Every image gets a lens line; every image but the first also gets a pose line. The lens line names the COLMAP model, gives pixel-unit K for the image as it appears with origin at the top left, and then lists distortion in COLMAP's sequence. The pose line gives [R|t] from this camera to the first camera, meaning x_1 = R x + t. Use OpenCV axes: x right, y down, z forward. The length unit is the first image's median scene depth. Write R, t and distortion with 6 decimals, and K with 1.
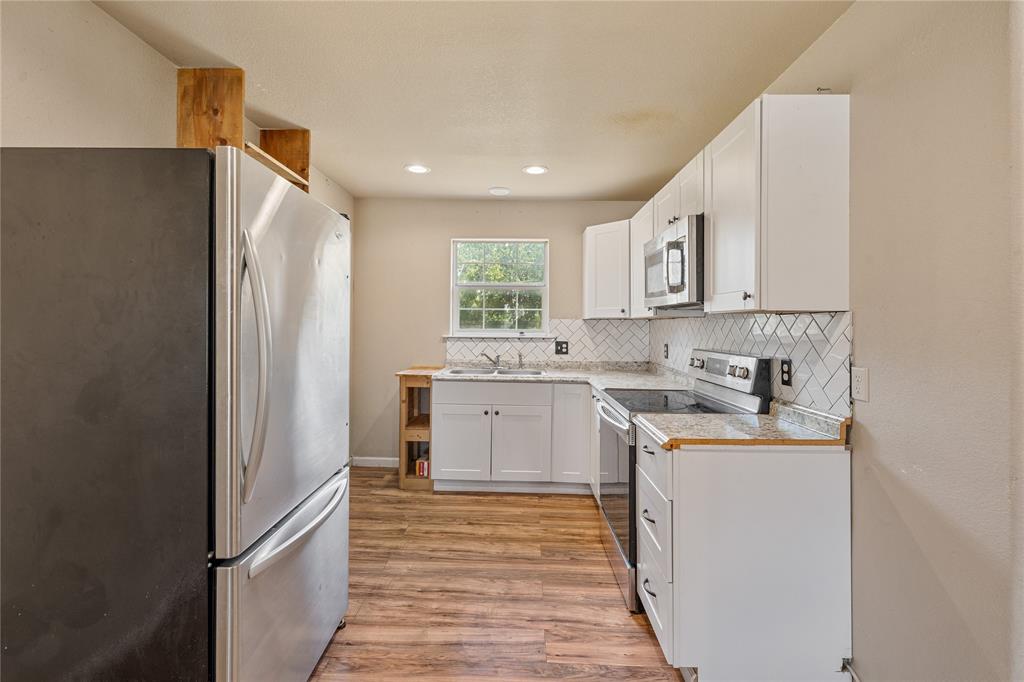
lens RADIAL K [[448.6, 0, 513.3], [0, 448.6, 324.6], [0, 0, 1]] dist [0.000292, -0.000027]
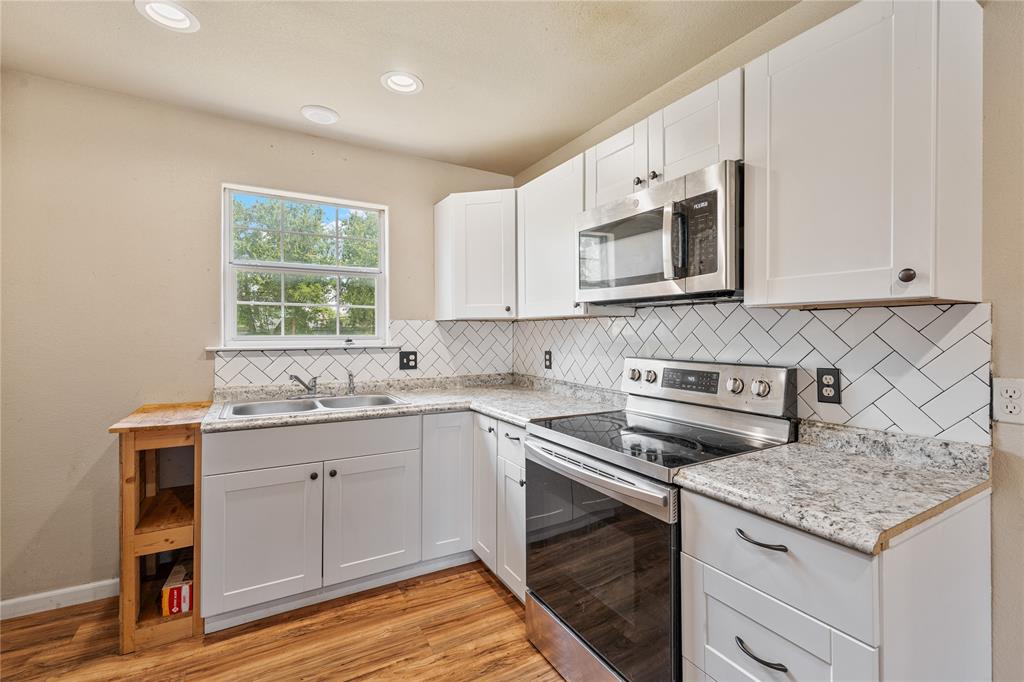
lens RADIAL K [[443.9, 0, 513.2], [0, 443.9, 332.5], [0, 0, 1]] dist [-0.001279, -0.000361]
pose [[0.855981, -0.008889, 0.516931, -0.147865], [0.006601, 0.999959, 0.006266, 0.004742], [-0.516965, -0.001951, 0.856004, 0.391664]]
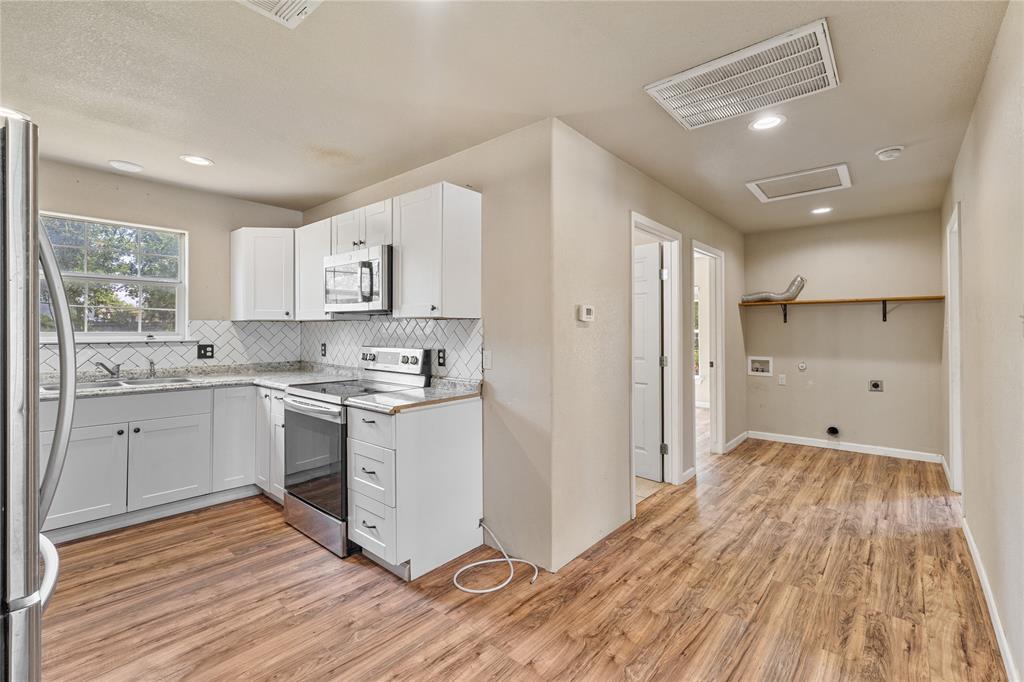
lens RADIAL K [[448.6, 0, 513.3], [0, 448.6, 324.6], [0, 0, 1]] dist [0.000292, -0.000027]
pose [[0.638364, 0.001694, 0.769733, -0.256185], [0.000706, 0.999996, -0.002786, -0.000944], [-0.769735, 0.002322, 0.638360, -0.102391]]
